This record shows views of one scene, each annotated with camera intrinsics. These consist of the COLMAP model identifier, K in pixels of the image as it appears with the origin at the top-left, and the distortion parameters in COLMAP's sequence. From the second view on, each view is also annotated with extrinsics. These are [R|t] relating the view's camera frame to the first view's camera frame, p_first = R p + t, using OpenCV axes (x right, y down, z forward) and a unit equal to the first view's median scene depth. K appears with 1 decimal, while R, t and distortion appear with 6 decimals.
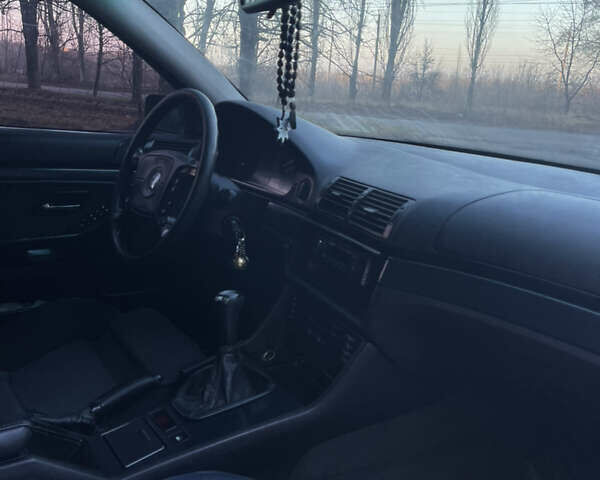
lens RADIAL K [[639.6, 0, 300.0], [0, 639.6, 240.0], [0, 0, 1]] dist [0.117001, -0.268900]
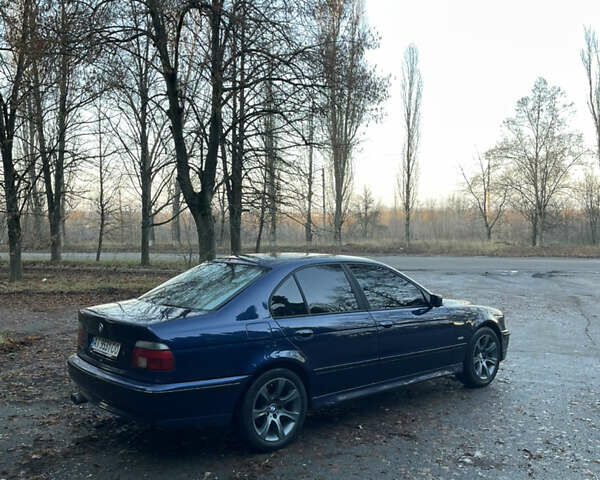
lens RADIAL K [[639.6, 0, 300.0], [0, 639.6, 240.0], [0, 0, 1]] dist [0.117001, -0.268900]
pose [[0.993754, -0.079595, 0.078219, -0.025353], [0.094168, 0.974216, -0.205026, 0.013784], [-0.059883, 0.211111, 0.975626, -0.131704]]
